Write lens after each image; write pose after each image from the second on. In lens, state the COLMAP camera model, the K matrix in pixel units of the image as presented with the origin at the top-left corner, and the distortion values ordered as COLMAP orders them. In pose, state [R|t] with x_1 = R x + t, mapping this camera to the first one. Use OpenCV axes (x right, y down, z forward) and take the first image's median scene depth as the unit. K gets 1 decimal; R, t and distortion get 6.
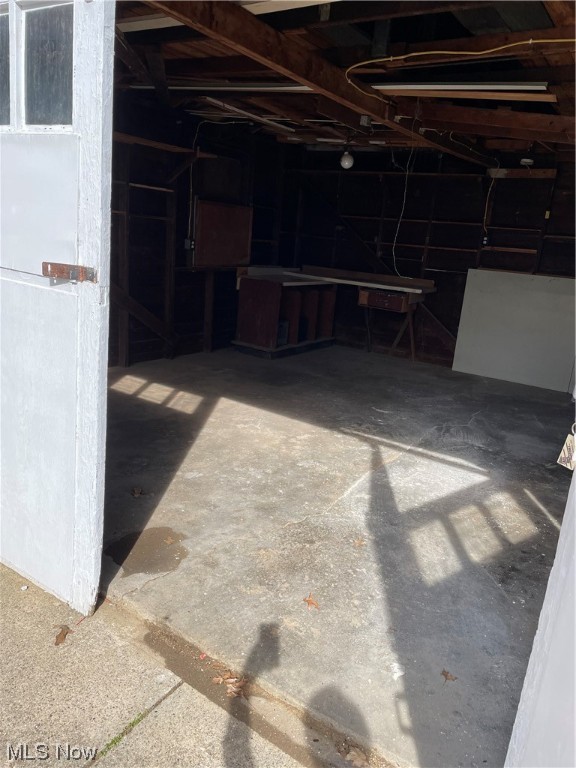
lens RADIAL K [[584.5, 0, 288.0], [0, 584.5, 384.0], [0, 0, 1]] dist [-0.003200, -0.003461]
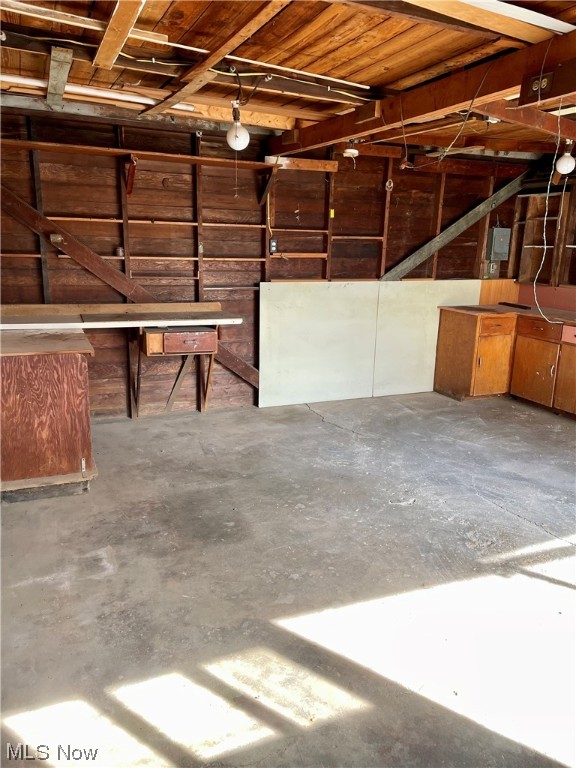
lens RADIAL K [[584.5, 0, 288.0], [0, 584.5, 384.0], [0, 0, 1]] dist [-0.003200, -0.003461]
pose [[0.546297, -0.260044, 0.796202, -0.341401], [0.211769, 0.962582, 0.169084, -0.195930], [-0.810379, 0.076241, 0.580925, 0.535777]]
